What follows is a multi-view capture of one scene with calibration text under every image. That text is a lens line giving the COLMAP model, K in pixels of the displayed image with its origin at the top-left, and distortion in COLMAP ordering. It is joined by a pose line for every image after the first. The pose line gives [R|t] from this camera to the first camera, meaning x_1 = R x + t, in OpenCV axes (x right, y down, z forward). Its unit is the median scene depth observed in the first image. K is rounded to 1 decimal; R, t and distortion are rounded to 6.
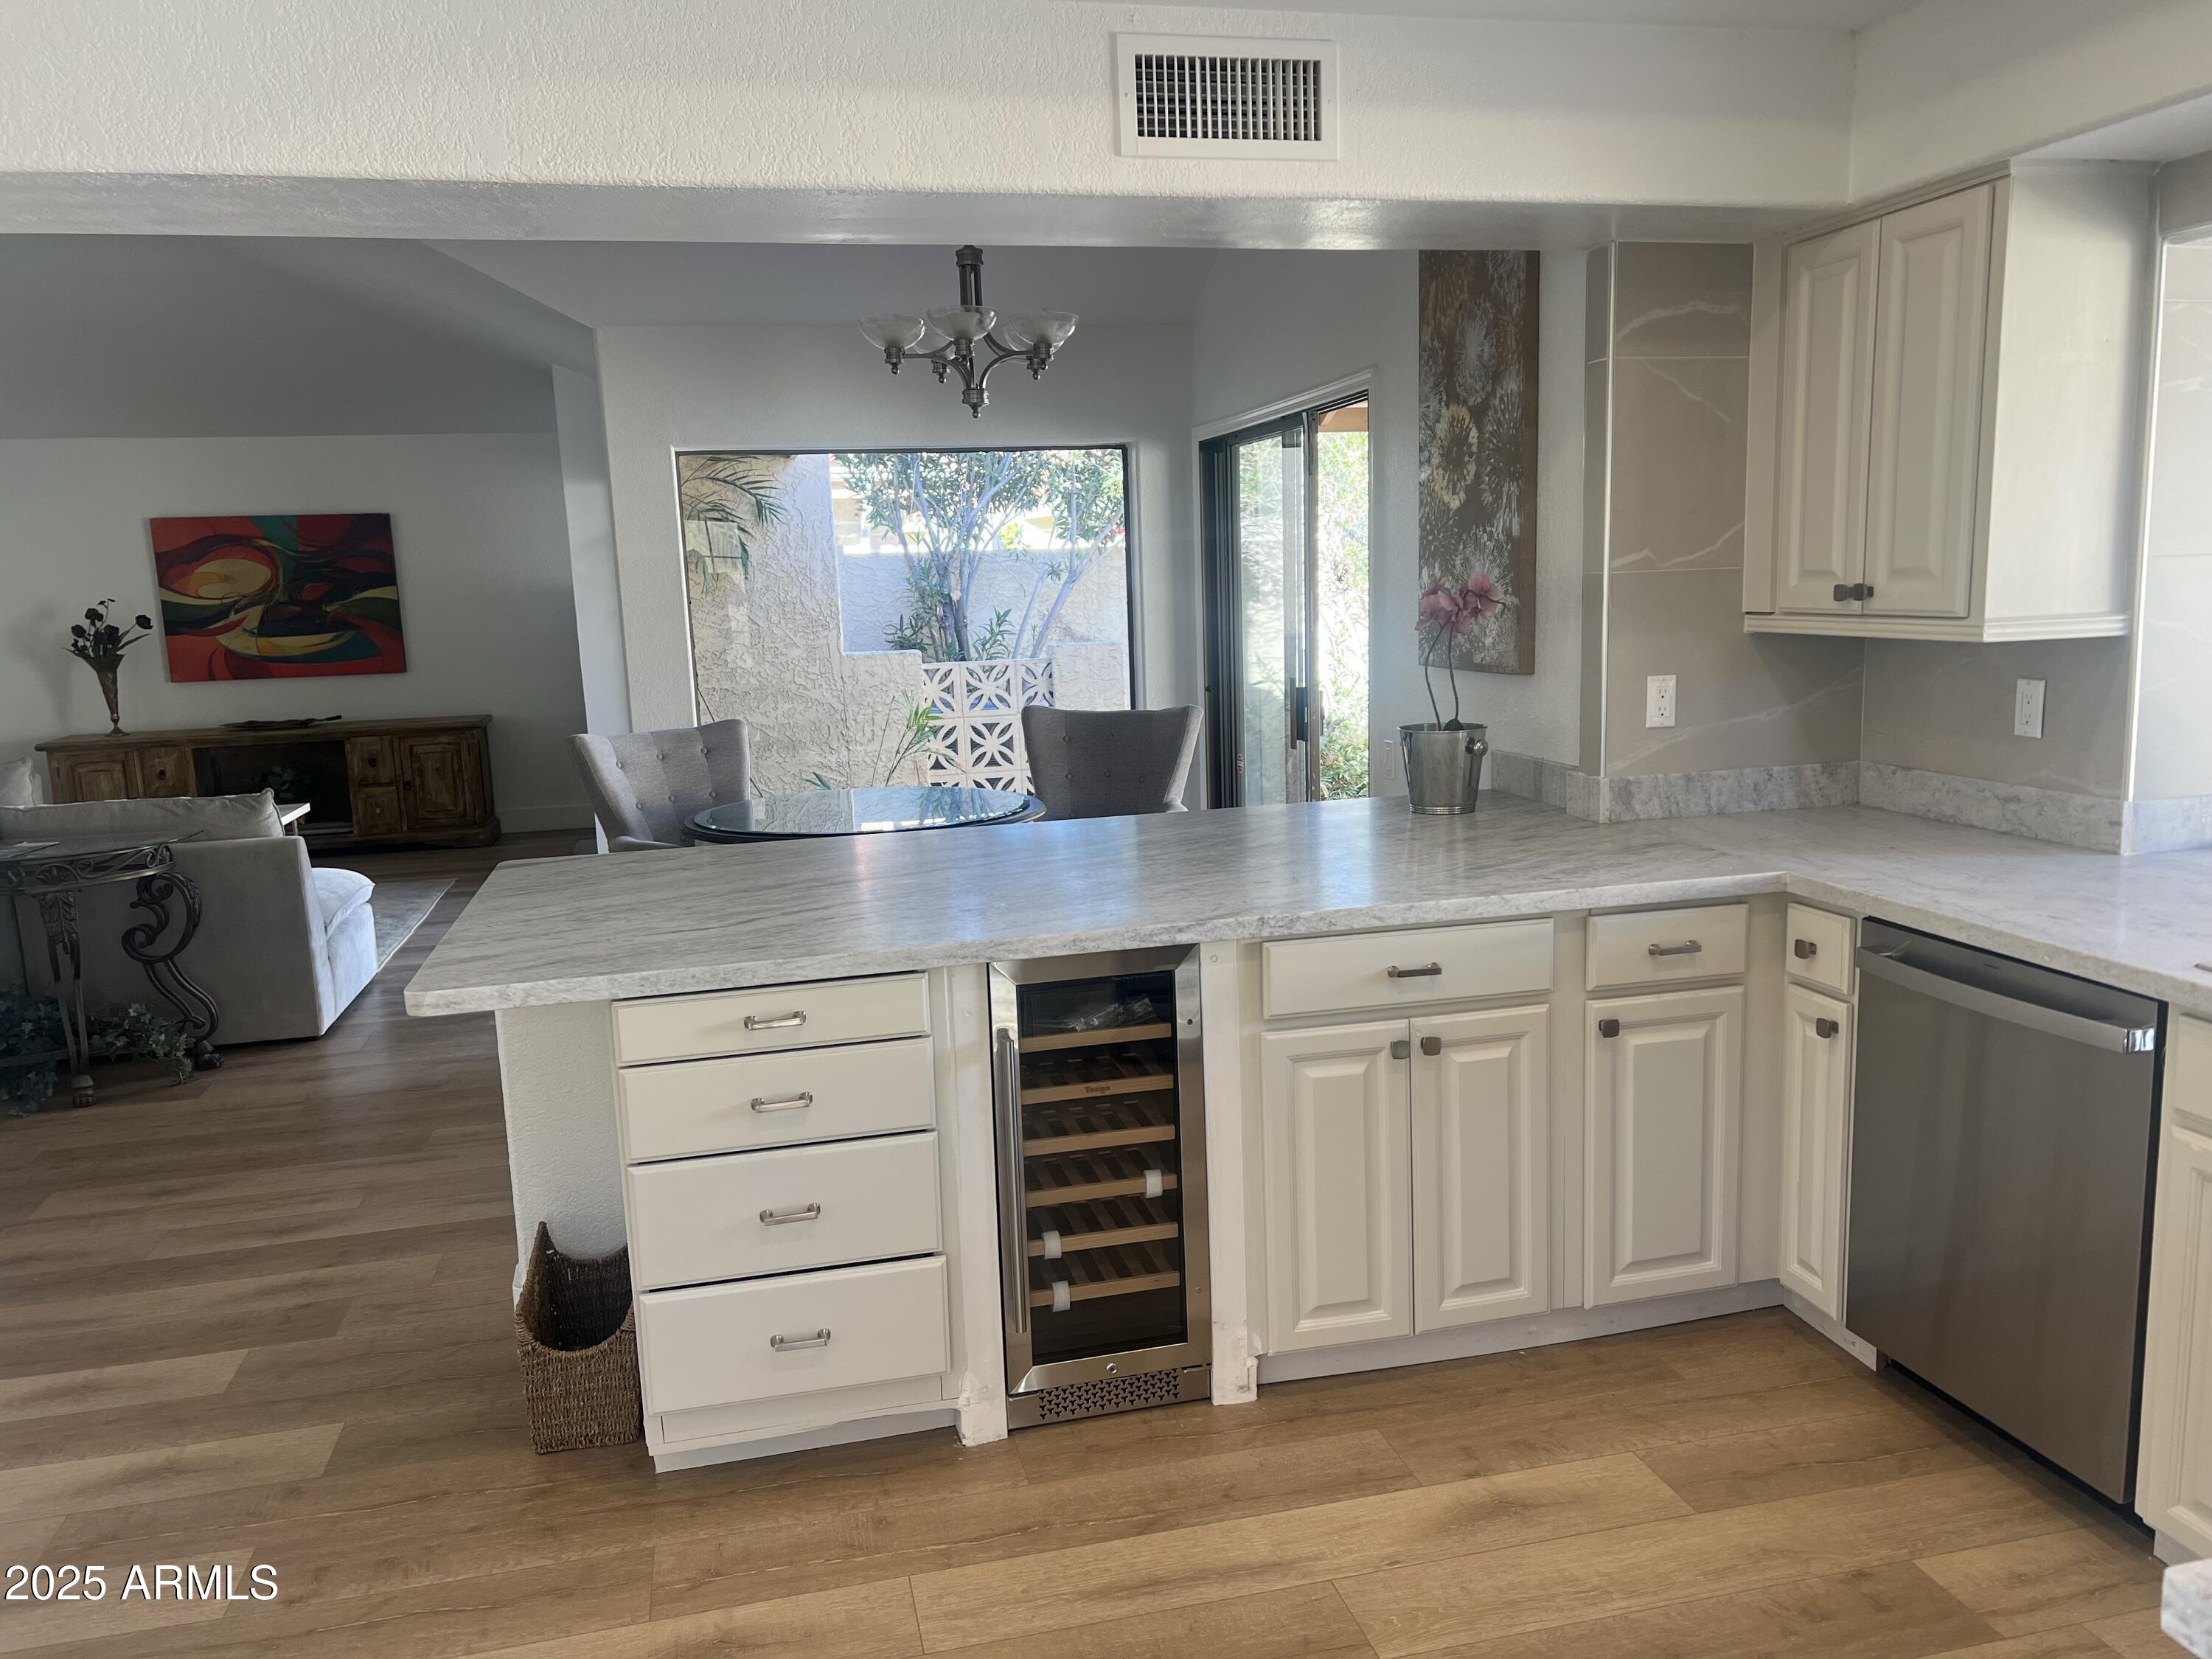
lens RADIAL K [[1663.1, 0, 1105.1], [0, 1663.1, 850.2], [0, 0, 1]] dist [0.058809, -0.051738]
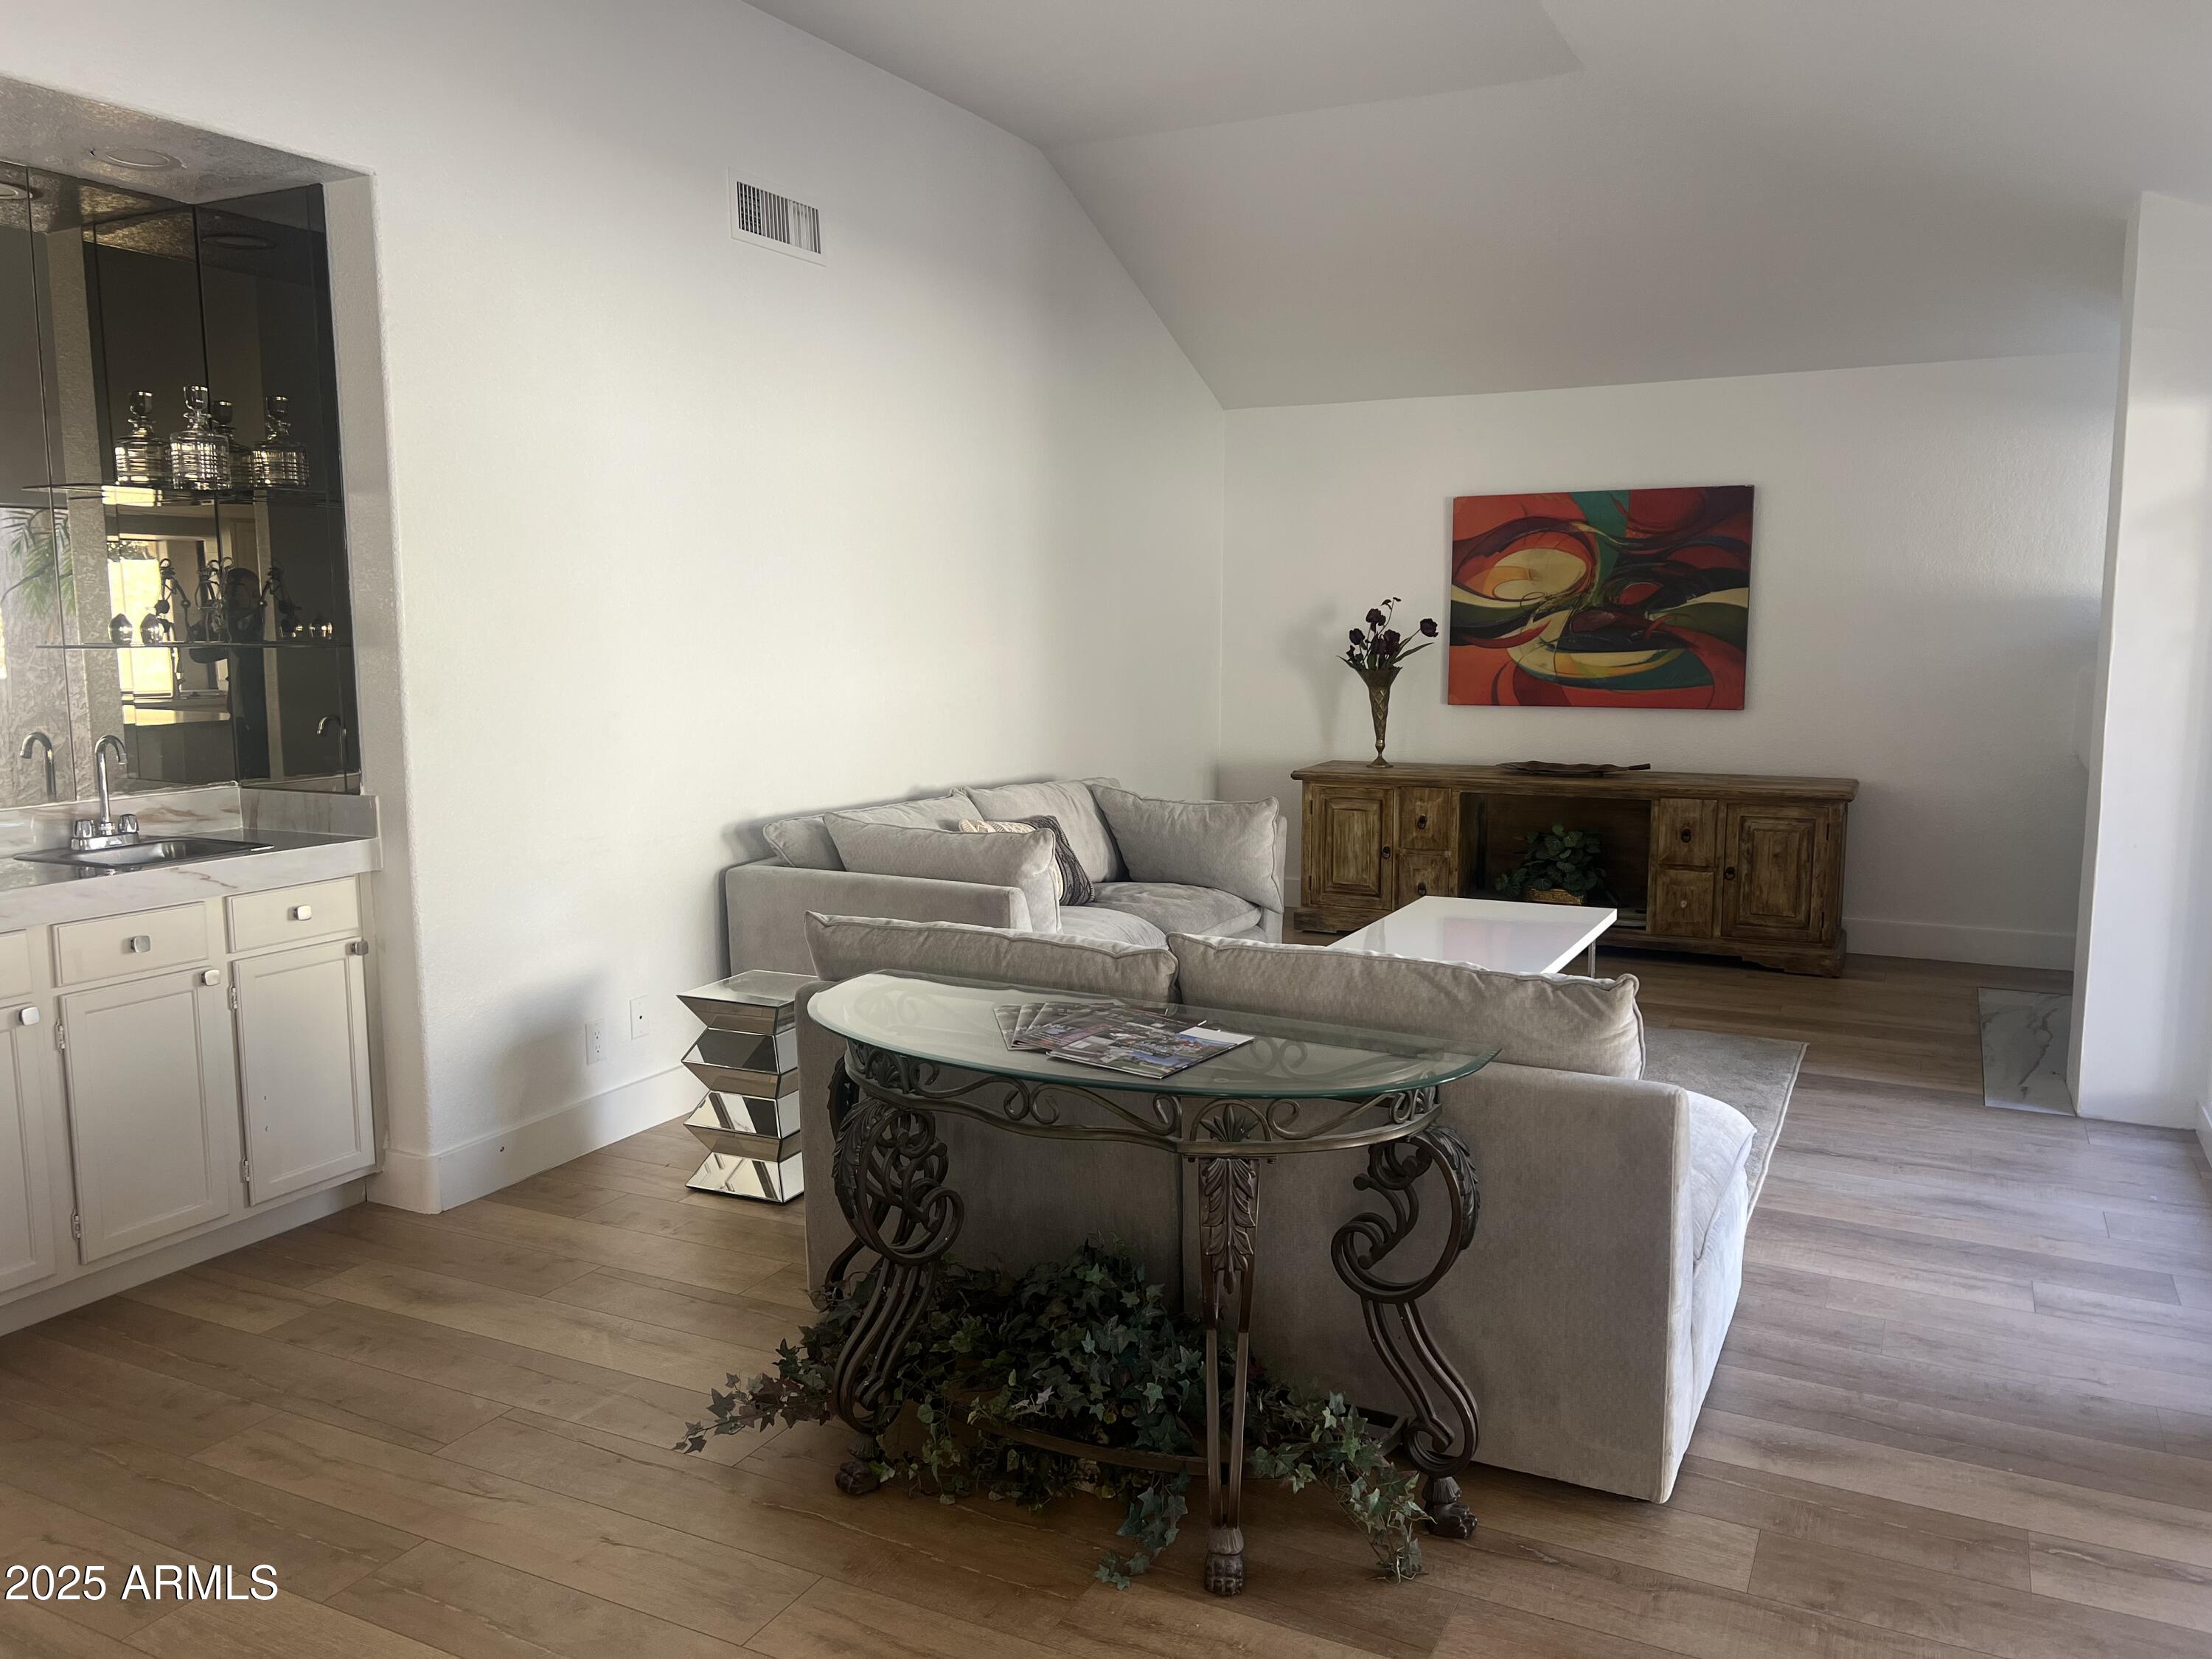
lens RADIAL K [[1663.1, 0, 1092.7], [0, 1663.1, 831.7], [0, 0, 1]] dist [0.058809, -0.051738]
pose [[0.761647, 0.116421, -0.637448, -0.177588], [-0.129796, 0.991201, 0.025944, -0.039706], [0.634860, 0.062977, 0.770056, 0.299486]]
